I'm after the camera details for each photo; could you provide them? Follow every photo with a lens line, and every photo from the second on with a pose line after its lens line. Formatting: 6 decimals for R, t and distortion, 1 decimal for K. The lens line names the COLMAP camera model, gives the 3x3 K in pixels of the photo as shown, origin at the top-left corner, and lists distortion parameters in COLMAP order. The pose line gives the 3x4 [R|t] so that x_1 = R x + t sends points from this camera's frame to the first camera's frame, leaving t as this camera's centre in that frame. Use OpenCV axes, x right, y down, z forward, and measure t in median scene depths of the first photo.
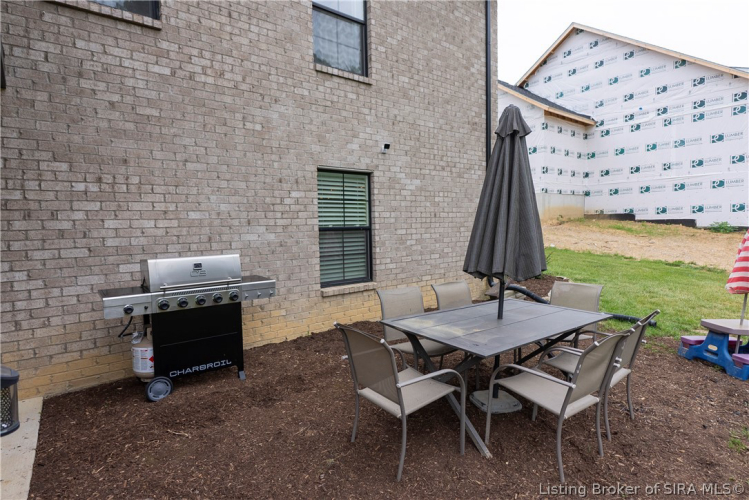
lens RADIAL K [[410.7, 0, 377.9], [0, 410.7, 250.4], [0, 0, 1]] dist [-0.004248, 0.000297]
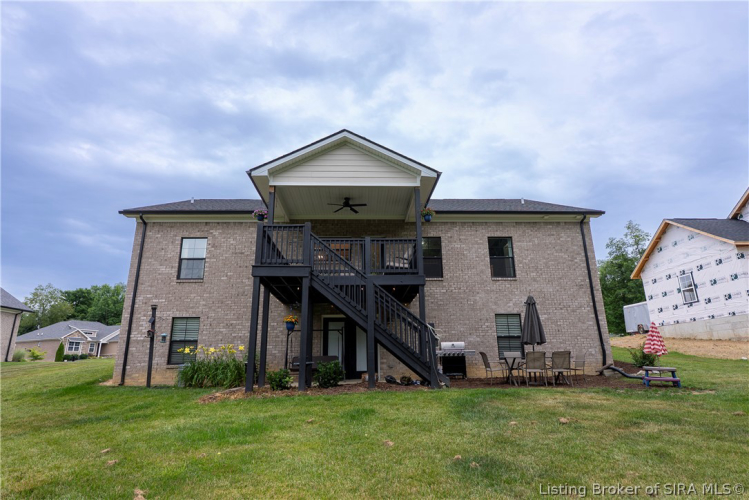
lens RADIAL K [[410.7, 0, 377.9], [0, 410.7, 250.4], [0, 0, 1]] dist [-0.004248, 0.000297]
pose [[0.796800, -0.161149, -0.582358, 0.945019], [-0.038240, 0.948401, -0.314760, 0.304679], [0.603032, 0.273070, 0.749523, -1.735639]]
